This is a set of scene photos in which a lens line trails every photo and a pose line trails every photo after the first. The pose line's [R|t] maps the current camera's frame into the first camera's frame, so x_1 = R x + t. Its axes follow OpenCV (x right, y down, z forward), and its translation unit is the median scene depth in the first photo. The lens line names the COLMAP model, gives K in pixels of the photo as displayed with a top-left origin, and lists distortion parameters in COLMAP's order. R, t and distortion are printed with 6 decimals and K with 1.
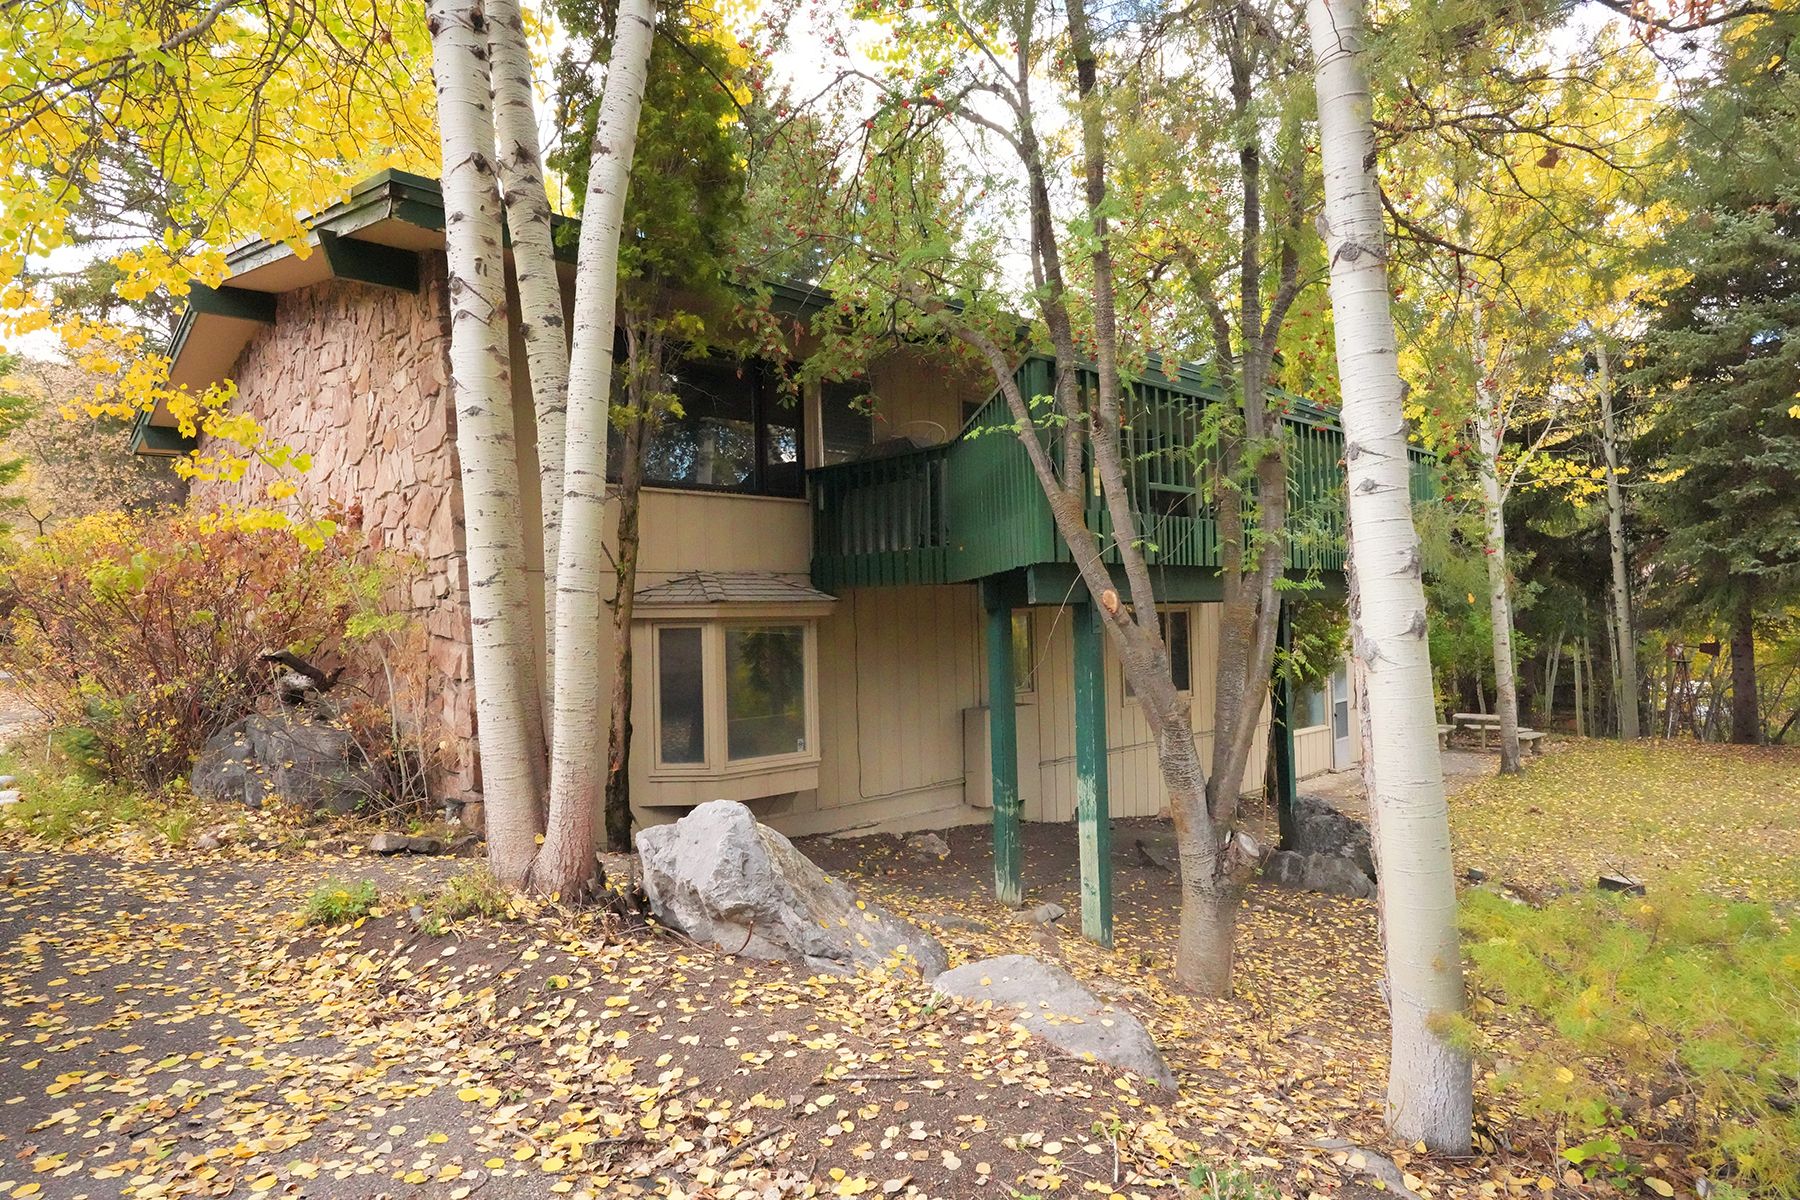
lens RADIAL K [[1024.8, 0, 886.5], [0, 1024.8, 600.0], [0, 0, 1]] dist [0.002955, -0.000780]
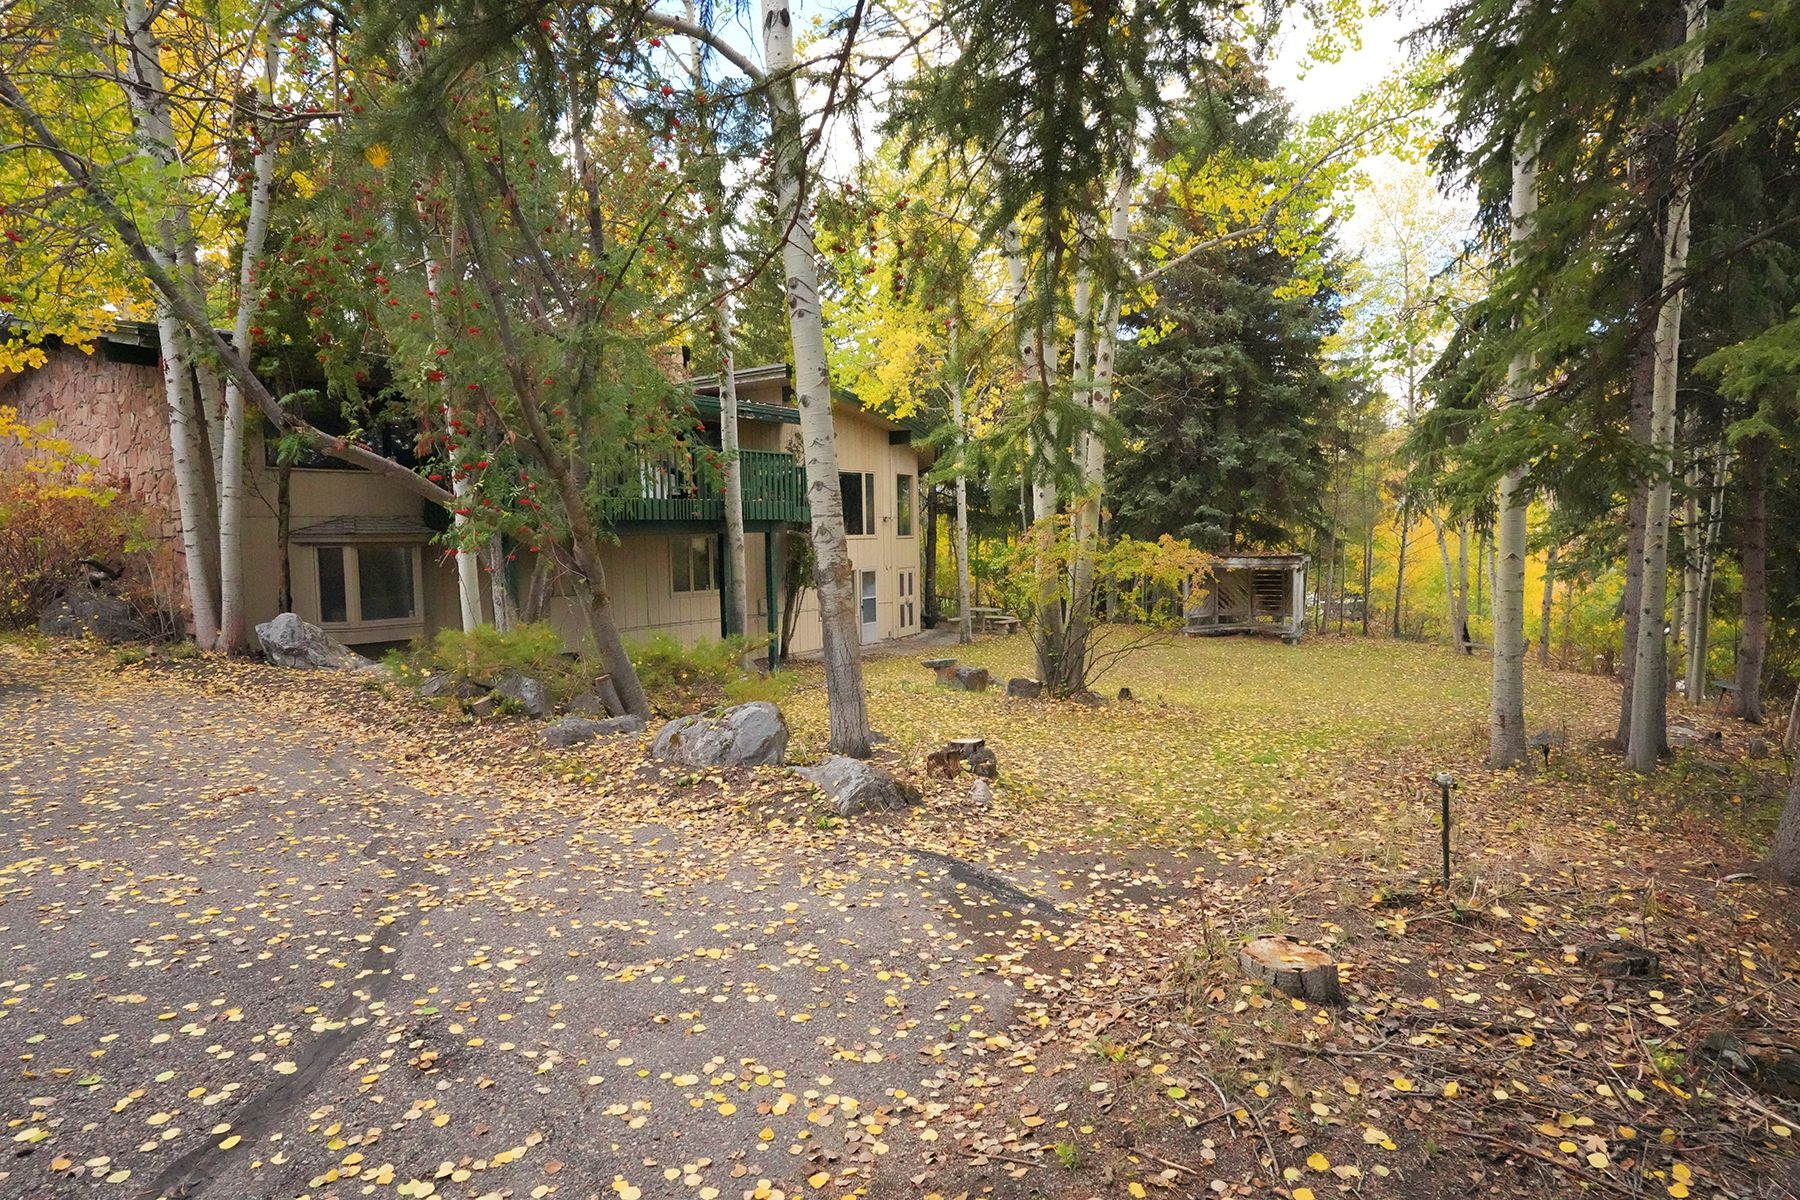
lens RADIAL K [[1024.8, 0, 902.4], [0, 1024.8, 603.1], [0, 0, 1]] dist [0.002955, -0.000780]
pose [[0.984630, -0.004636, 0.174591, 0.617028], [-0.009896, 0.996561, 0.082272, -0.044576], [-0.174372, -0.082735, 0.981198, -1.240637]]
